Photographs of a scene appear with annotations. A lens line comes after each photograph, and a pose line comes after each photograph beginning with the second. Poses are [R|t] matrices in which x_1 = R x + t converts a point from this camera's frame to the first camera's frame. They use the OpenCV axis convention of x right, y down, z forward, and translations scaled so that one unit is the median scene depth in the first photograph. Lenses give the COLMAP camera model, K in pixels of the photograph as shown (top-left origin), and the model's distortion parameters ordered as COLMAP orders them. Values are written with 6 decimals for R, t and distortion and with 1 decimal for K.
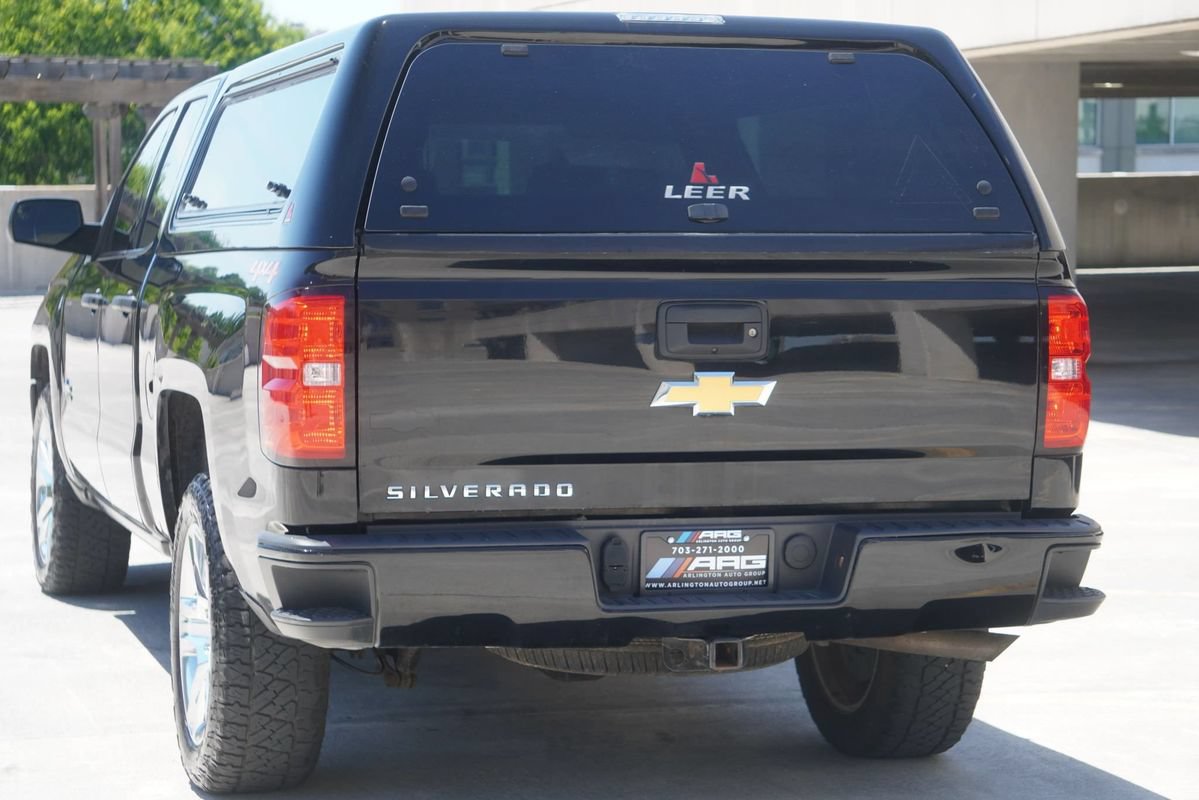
lens RADIAL K [[2816.4, 0, 600.6], [0, 2816.4, 397.6], [0, 0, 1]] dist [0.204428, 0.217494]
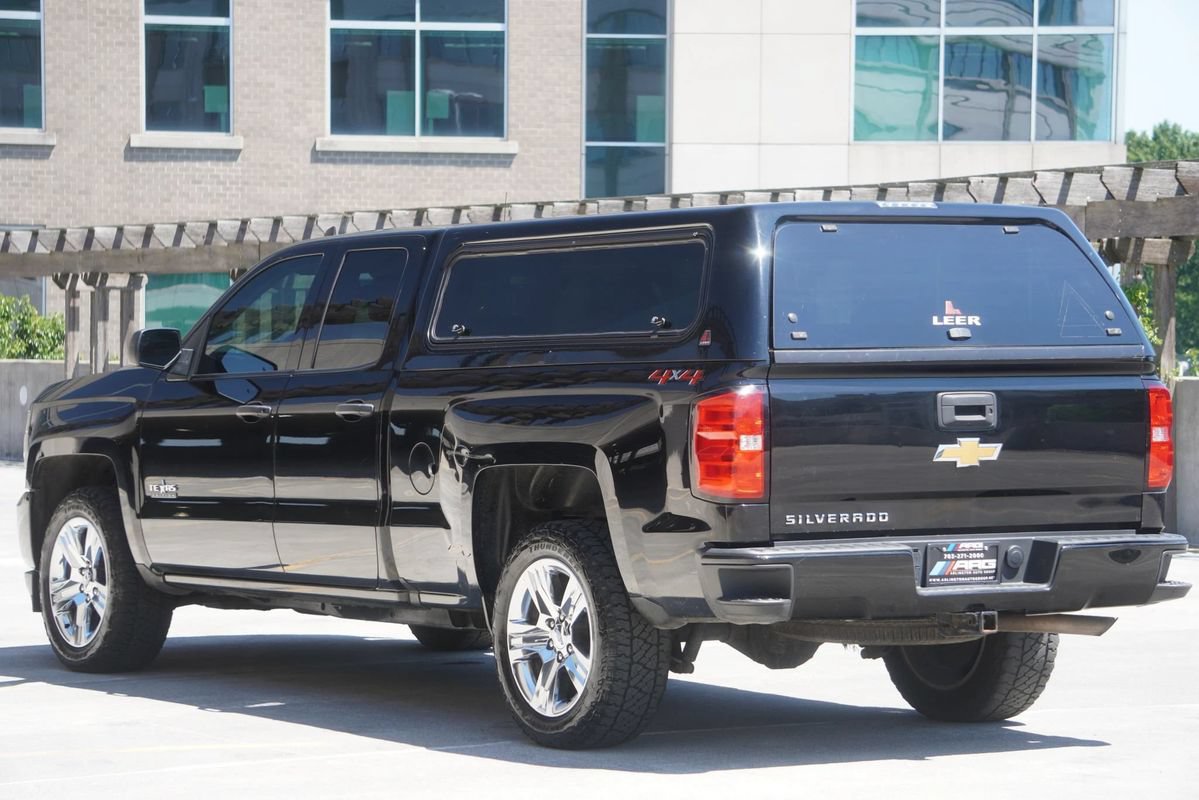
lens RADIAL K [[3840.2, 0, 597.3], [0, 3840.2, 402.3], [0, 0, 1]] dist [0.694104, 2.911390]
pose [[0.956903, -0.016359, 0.289945, -0.753101], [0.029055, 0.998796, -0.039539, 0.048056], [-0.288949, 0.046259, 0.956226, -0.936989]]
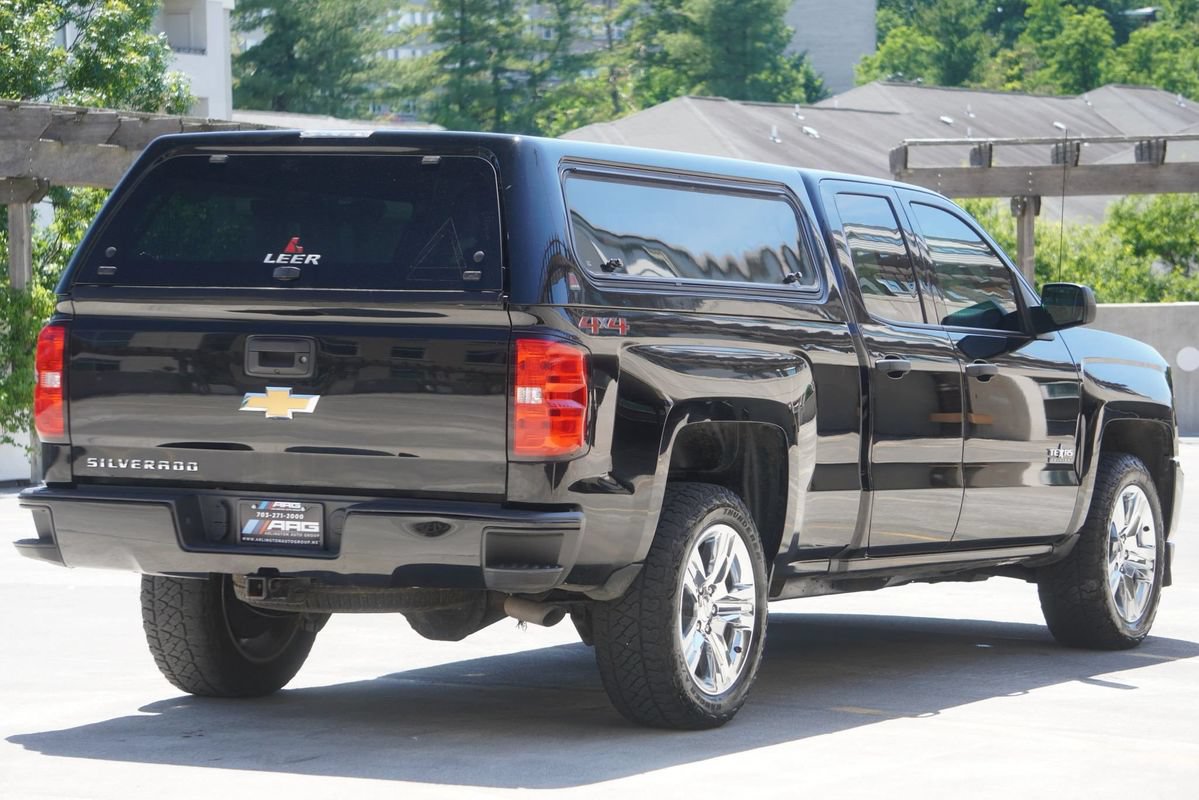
lens RADIAL K [[3870.2, 0, 601.1], [0, 3870.2, 400.7], [0, 0, 1]] dist [0.801571, 0.212719]
pose [[0.712300, 0.022945, -0.701500, 1.496203], [-0.057836, 0.997985, -0.026083, 0.038365], [0.699488, 0.059151, 0.712192, -0.258752]]
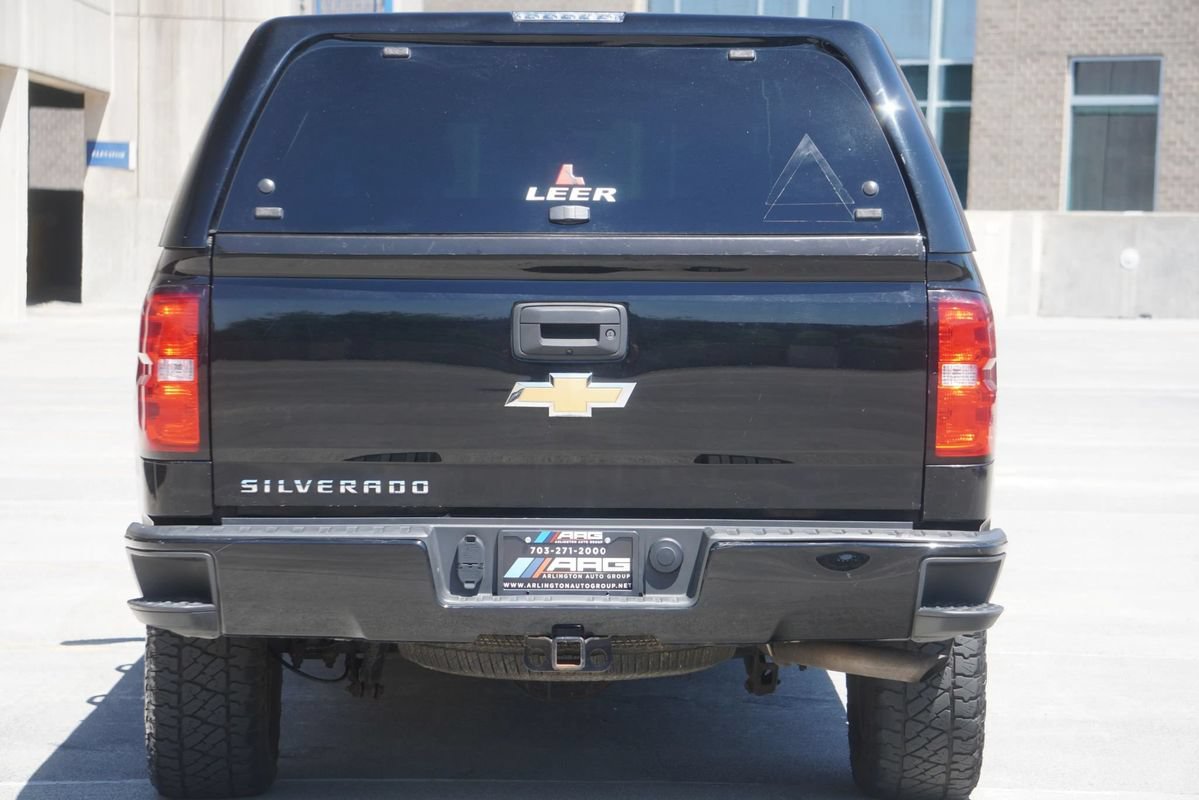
lens RADIAL K [[4084.4, 0, 598.6], [0, 4084.4, 397.0], [0, 0, 1]] dist [0.880295, 2.945149]
pose [[0.962707, 0.011382, -0.270306, 0.441296], [-0.016299, 0.999740, -0.015954, 0.022365], [0.270054, 0.019765, 0.962642, -0.397903]]
